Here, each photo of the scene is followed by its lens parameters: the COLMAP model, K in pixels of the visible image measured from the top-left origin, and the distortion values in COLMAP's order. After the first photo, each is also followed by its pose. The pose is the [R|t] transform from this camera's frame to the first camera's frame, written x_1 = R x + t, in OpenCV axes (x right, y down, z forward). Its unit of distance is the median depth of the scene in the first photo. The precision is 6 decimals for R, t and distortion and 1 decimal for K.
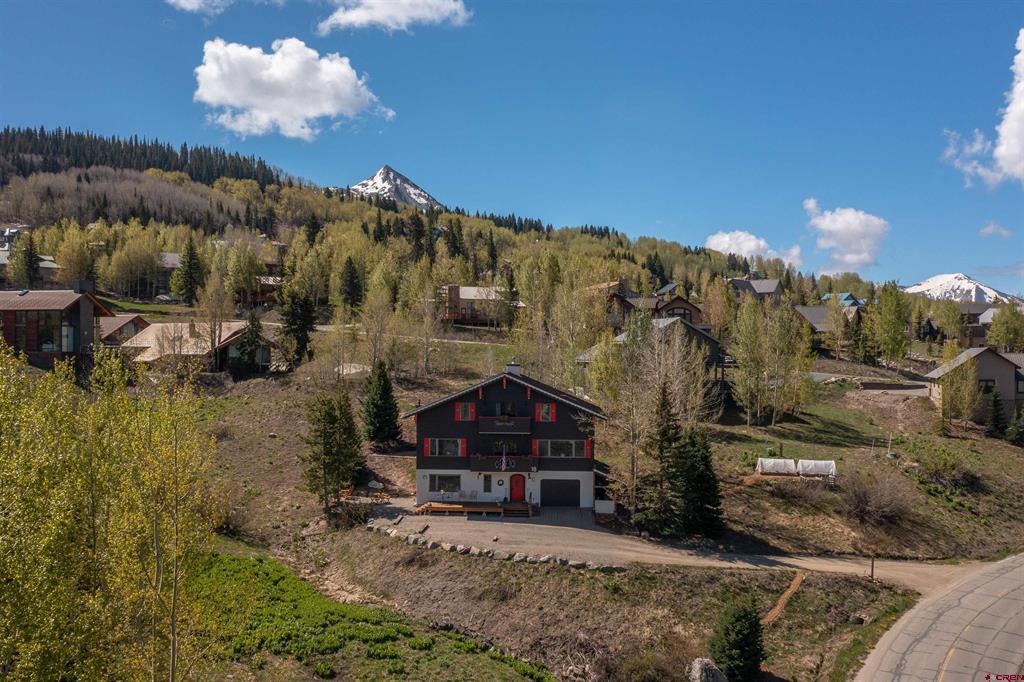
lens RADIAL K [[836.1, 0, 512.0], [0, 836.1, 341.0], [0, 0, 1]] dist [-0.020300, -0.002050]
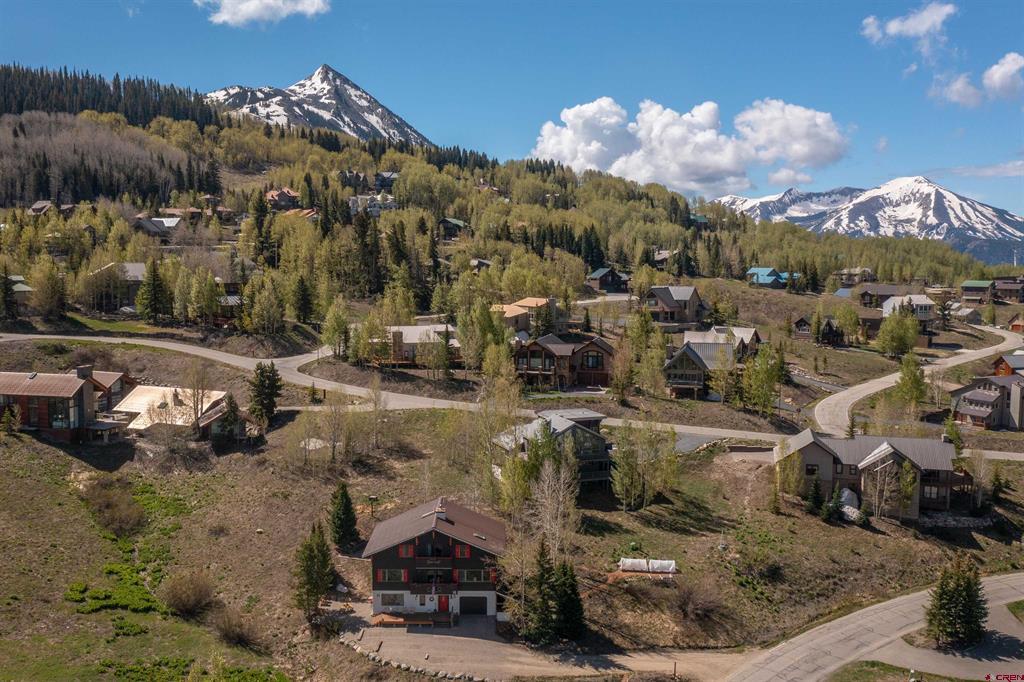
lens RADIAL K [[889.8, 0, 501.1], [0, 889.8, 293.9], [0, 0, 1]] dist [-0.013905, -0.009045]
pose [[0.998987, -0.003712, 0.044840, 0.028331], [0.000319, 0.997151, 0.075430, -0.339830], [-0.044993, -0.075339, 0.996142, -0.351151]]
